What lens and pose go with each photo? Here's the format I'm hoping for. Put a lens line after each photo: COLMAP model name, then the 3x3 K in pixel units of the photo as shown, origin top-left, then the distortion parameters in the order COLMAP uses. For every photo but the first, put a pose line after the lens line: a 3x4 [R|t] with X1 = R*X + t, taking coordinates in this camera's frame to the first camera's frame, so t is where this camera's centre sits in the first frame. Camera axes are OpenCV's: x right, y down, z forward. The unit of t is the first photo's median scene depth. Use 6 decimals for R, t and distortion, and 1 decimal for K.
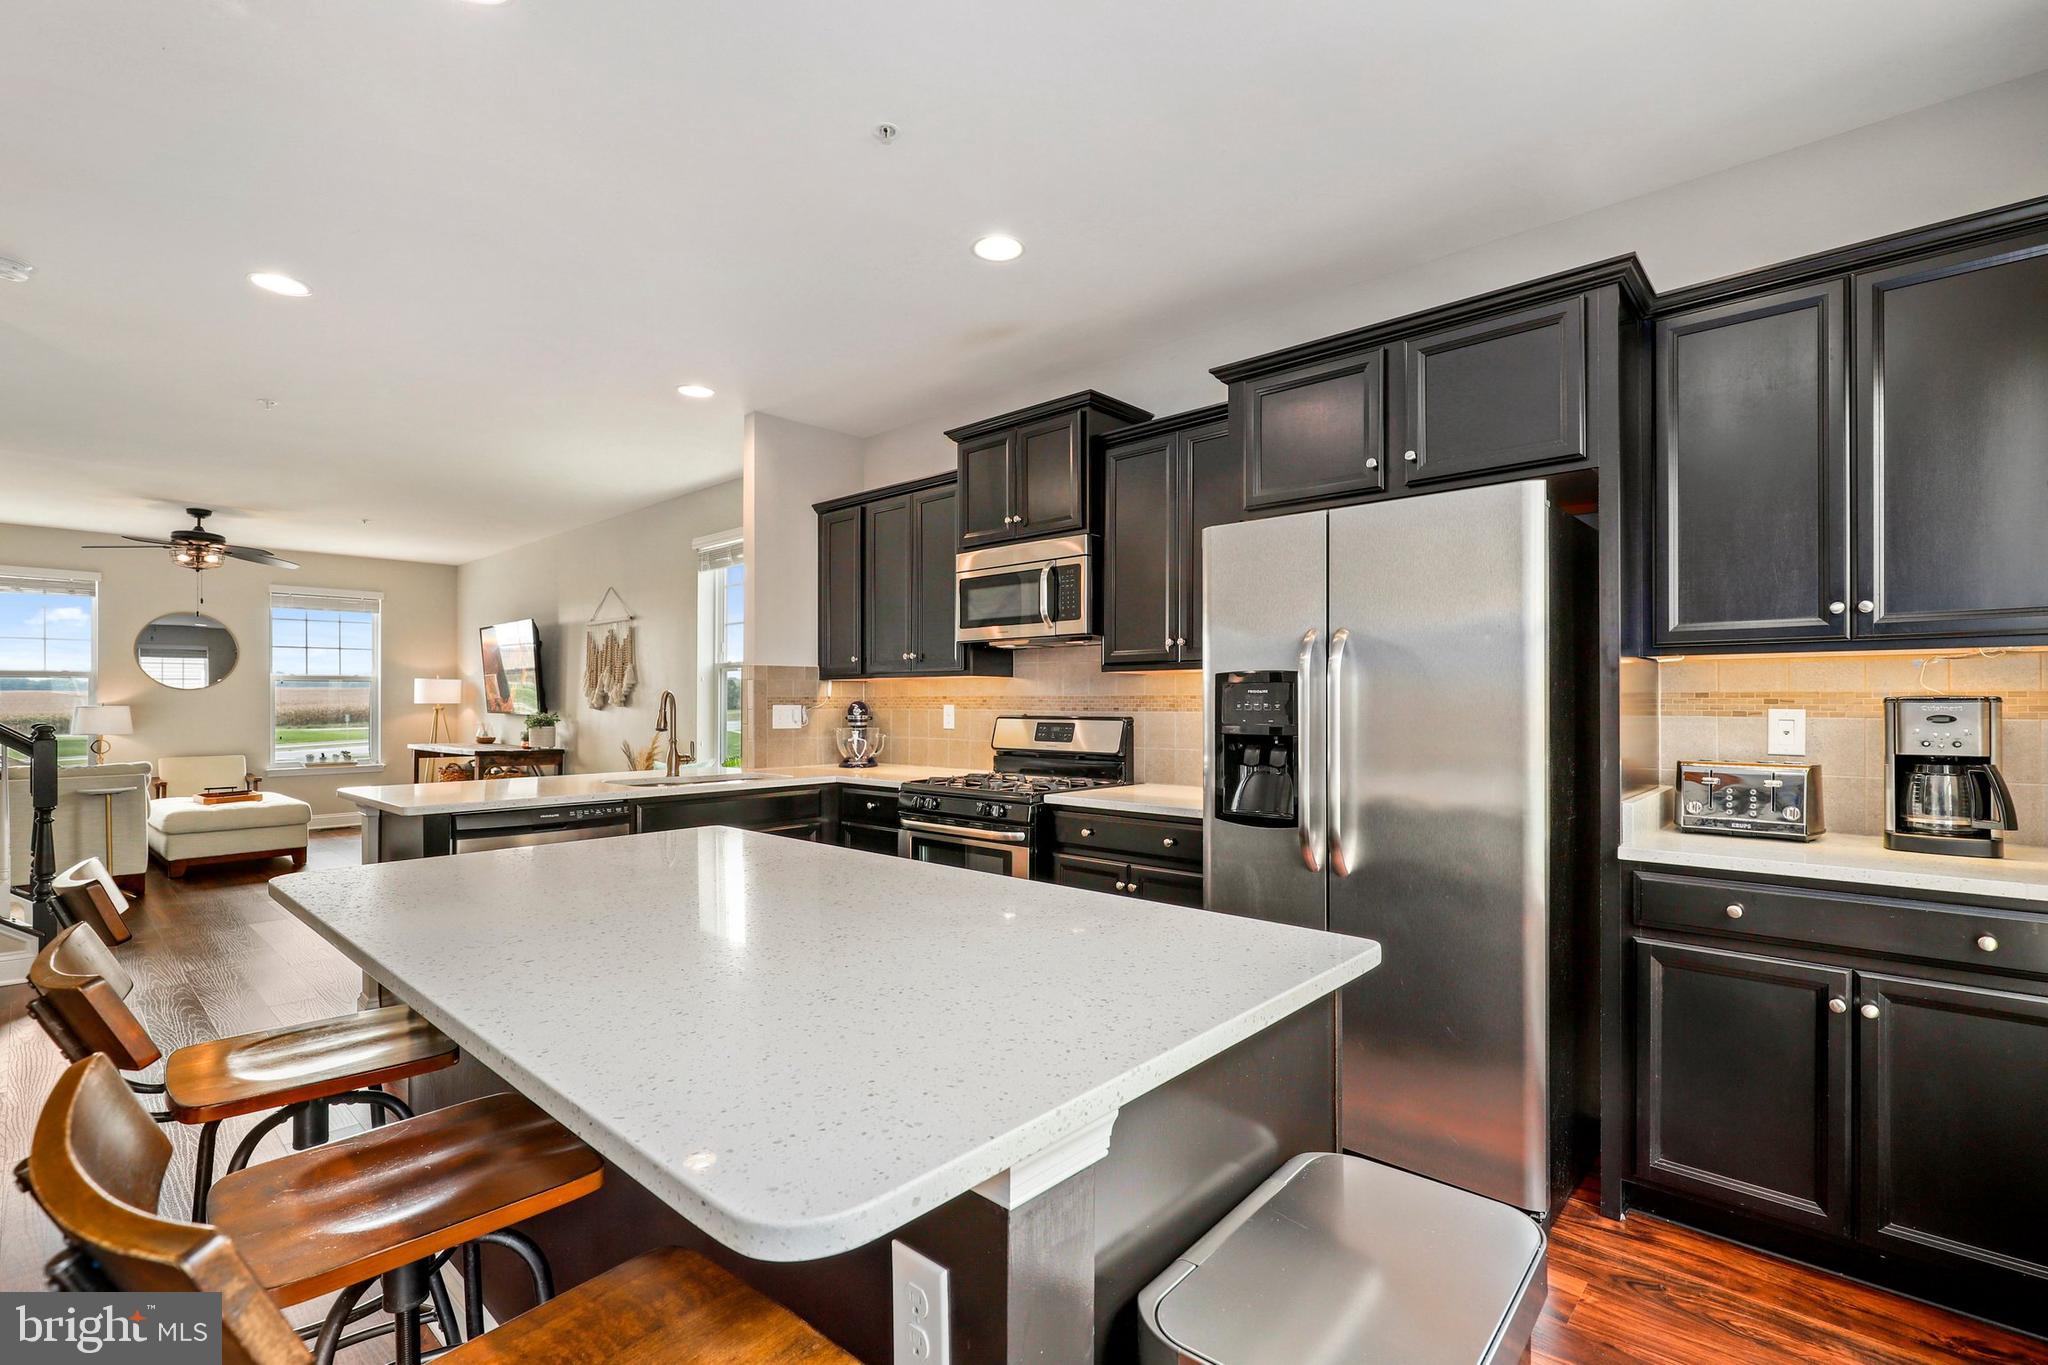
lens RADIAL K [[917.2, 0, 1030.4], [0, 917.2, 699.1], [0, 0, 1]] dist [0.002521, -0.002250]
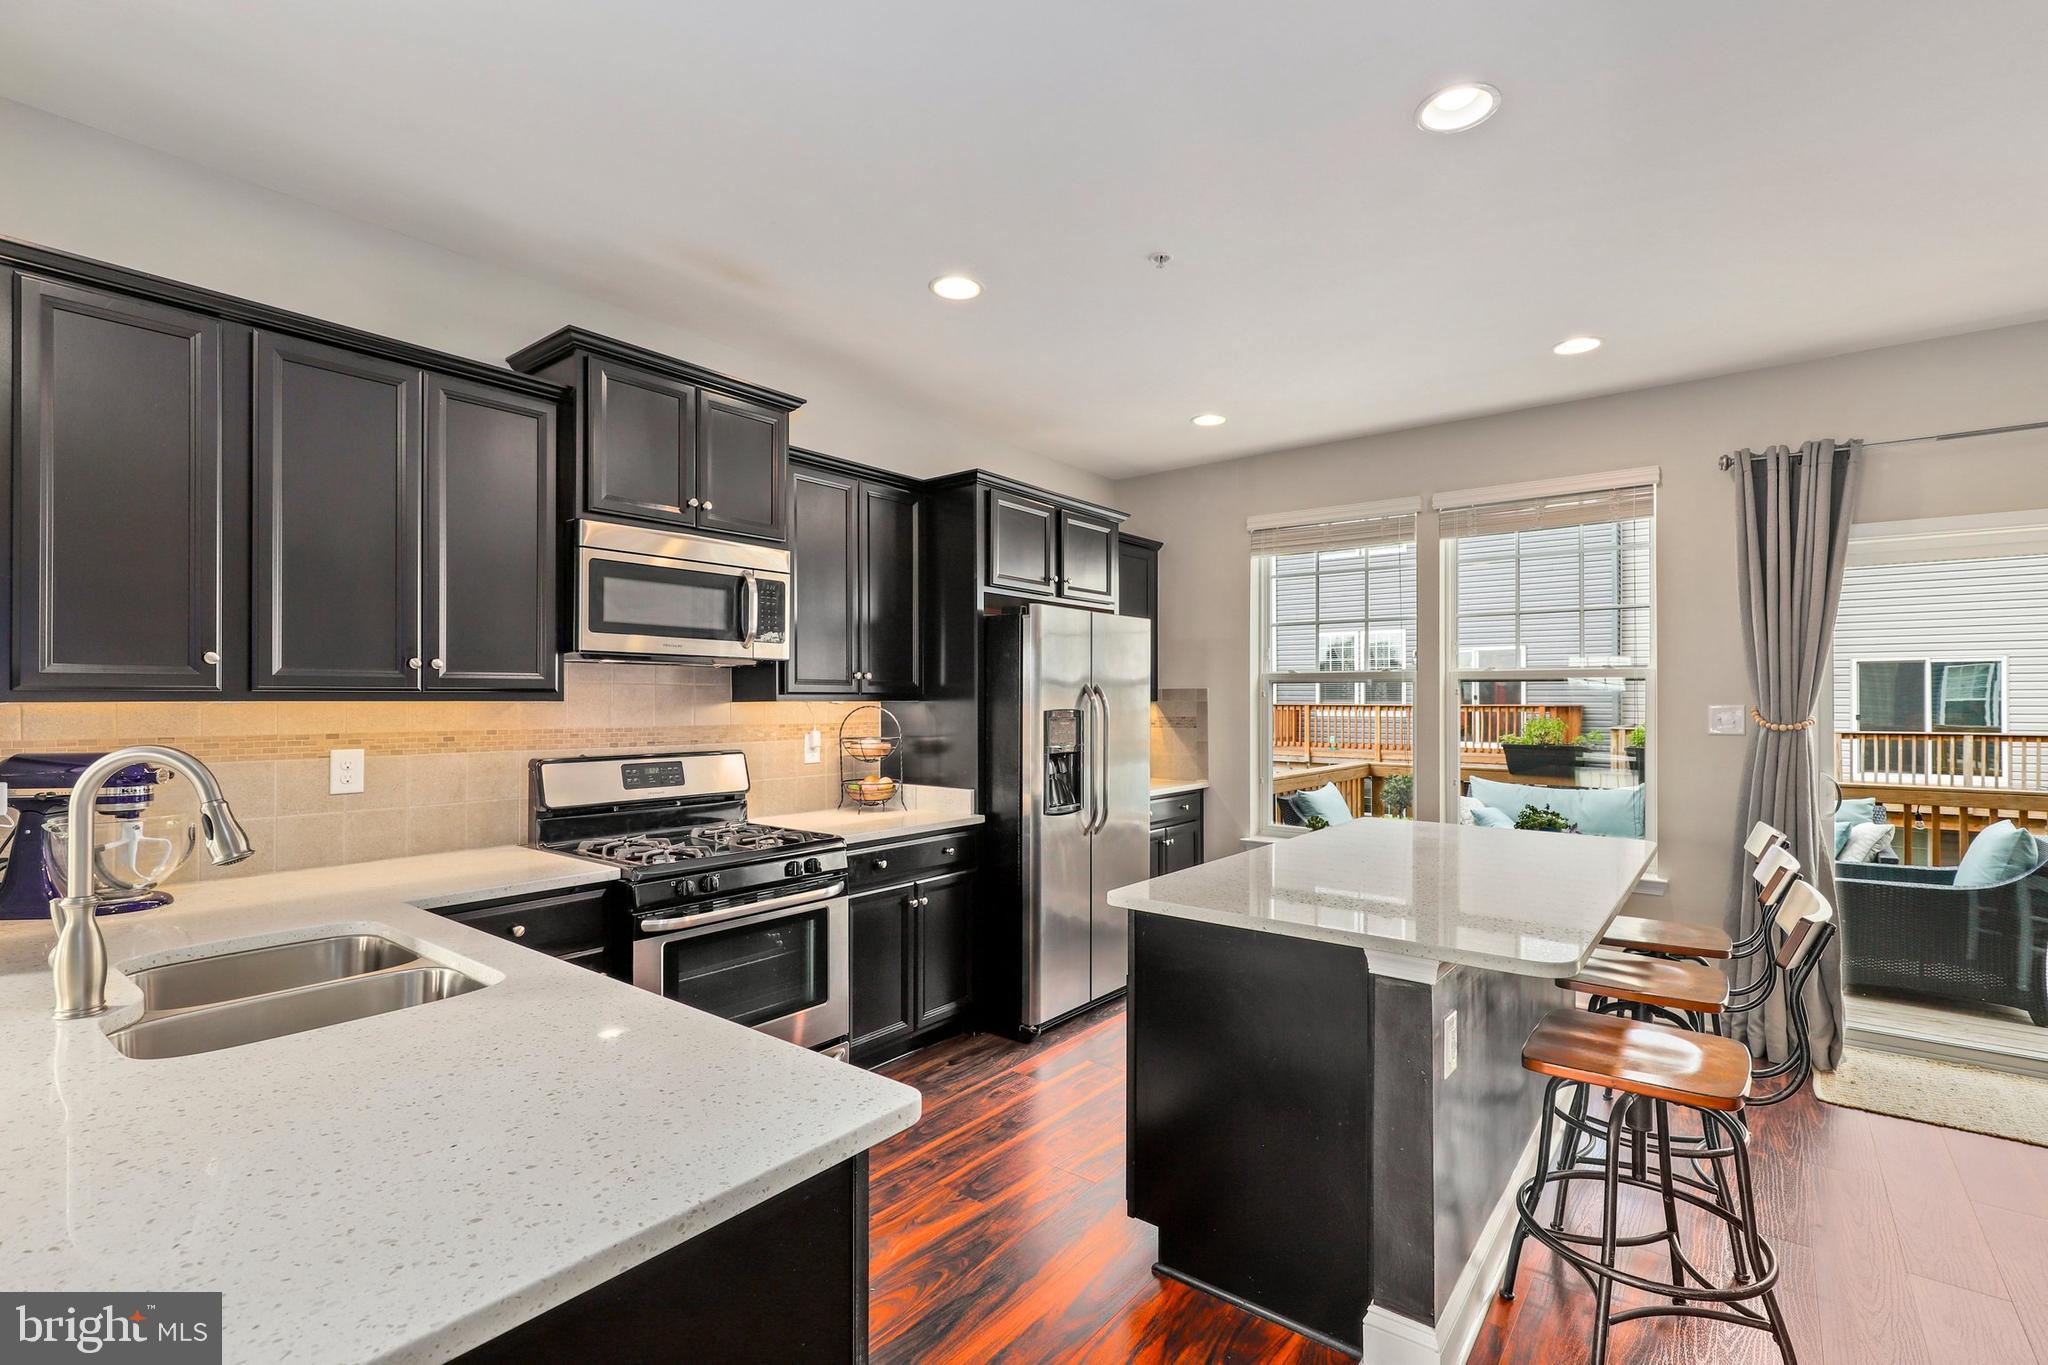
lens RADIAL K [[917.2, 0, 1014.6], [0, 917.2, 692.7], [0, 0, 1]] dist [0.002521, -0.002250]
pose [[-0.053996, 0.010835, 0.998482, -0.808241], [-0.001363, 0.999939, -0.010924, -0.027211], [-0.998540, -0.001951, -0.053978, 0.773133]]
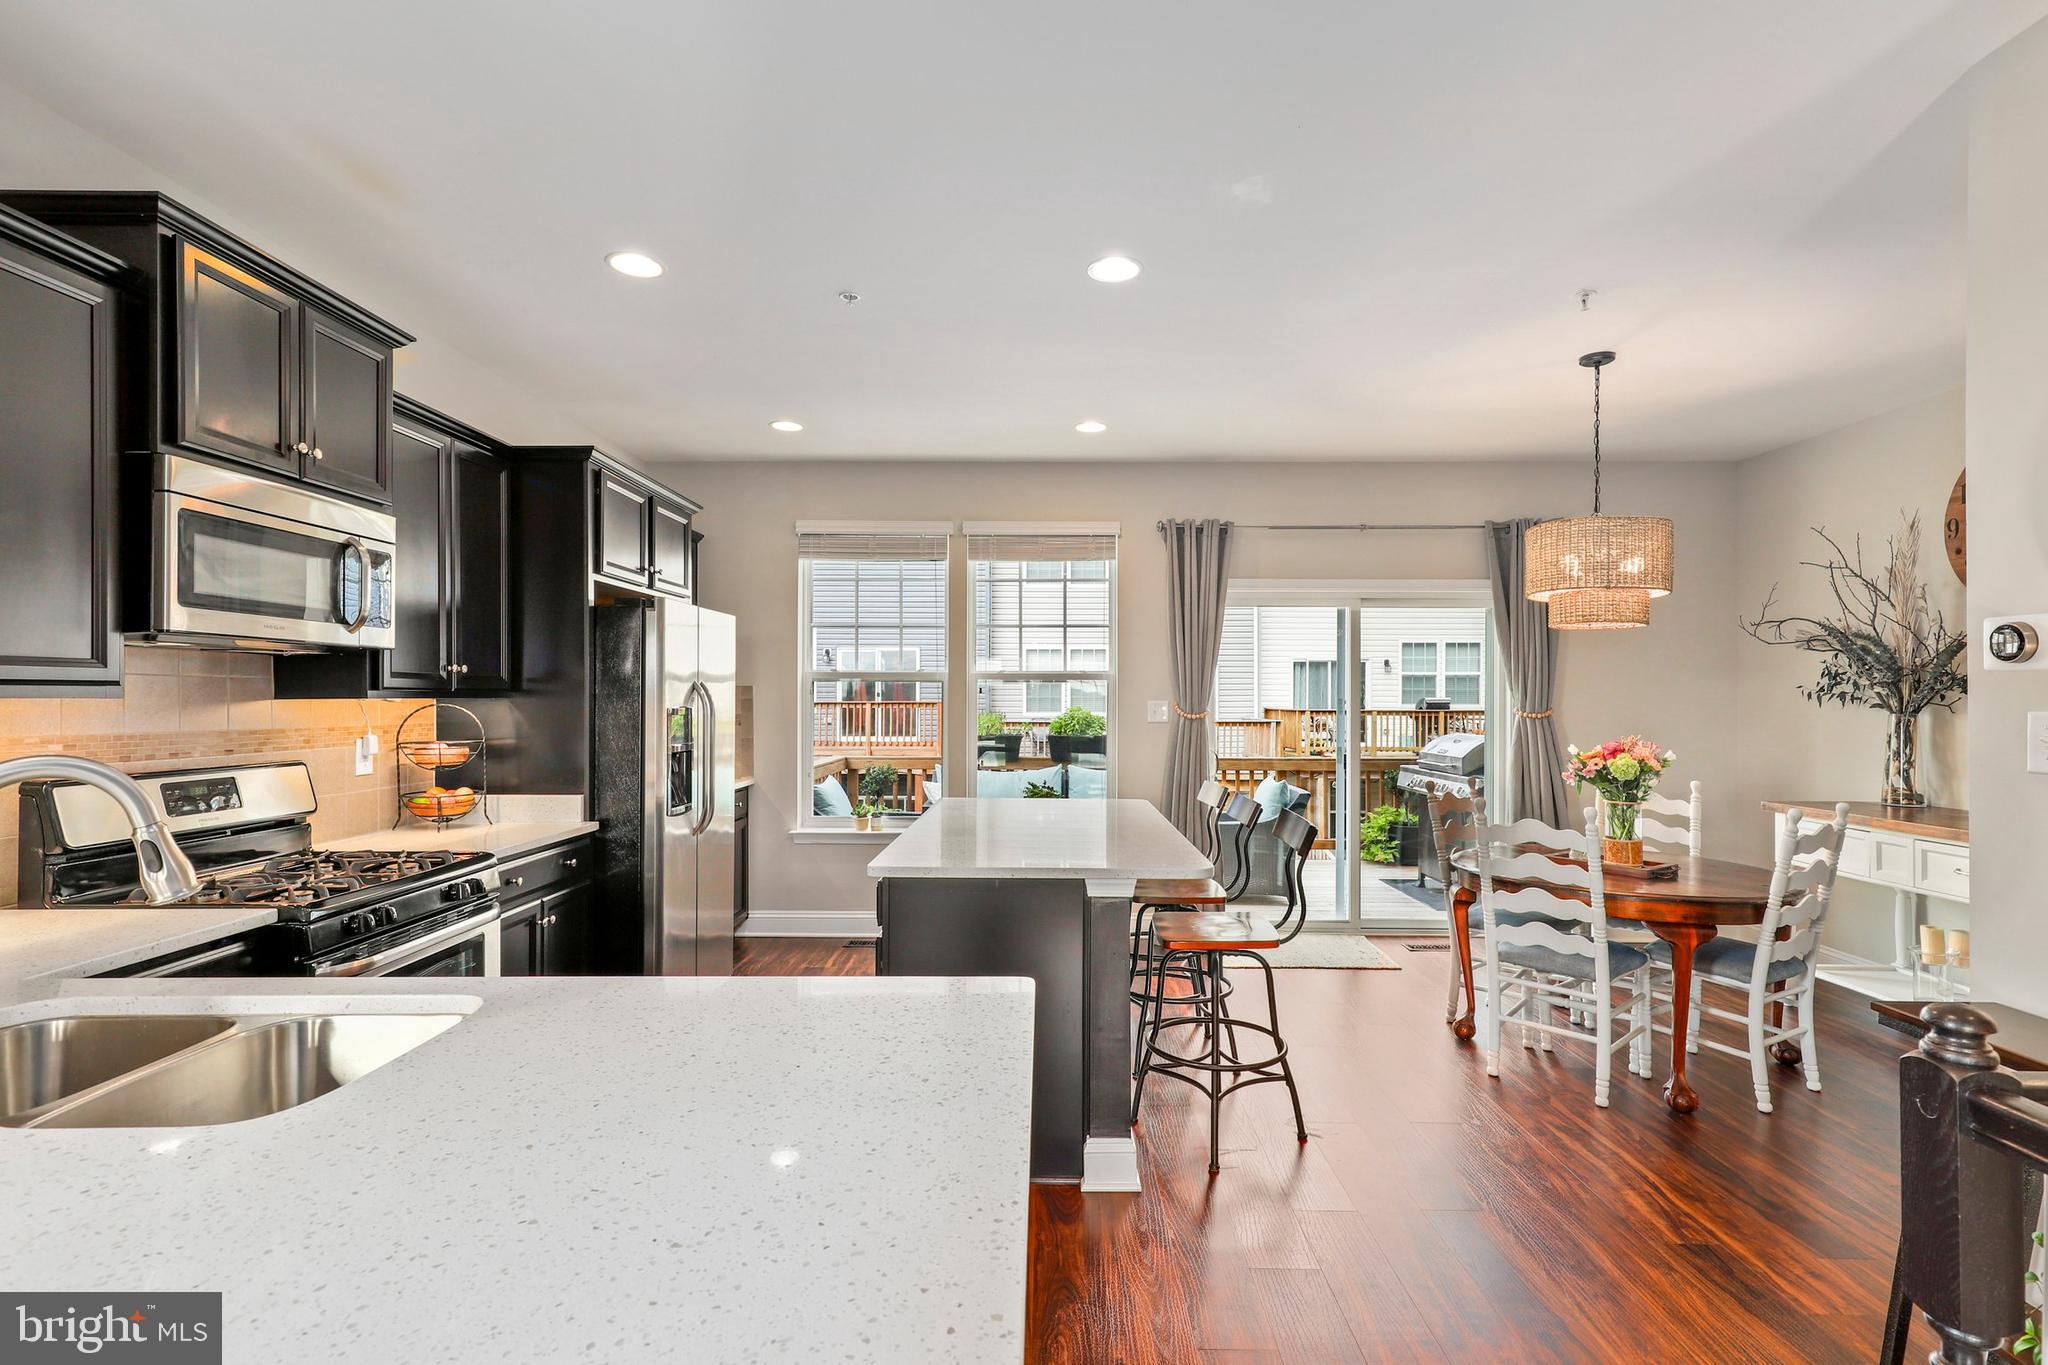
lens RADIAL K [[984.8, 0, 1040.0], [0, 984.8, 687.9], [0, 0, 1]] dist [-0.001301, 0.001527]
pose [[-0.666130, 0.009655, 0.745773, -0.842875], [0.000319, 0.999920, -0.012661, -0.026448], [-0.745835, -0.008196, -0.666080, 1.071499]]
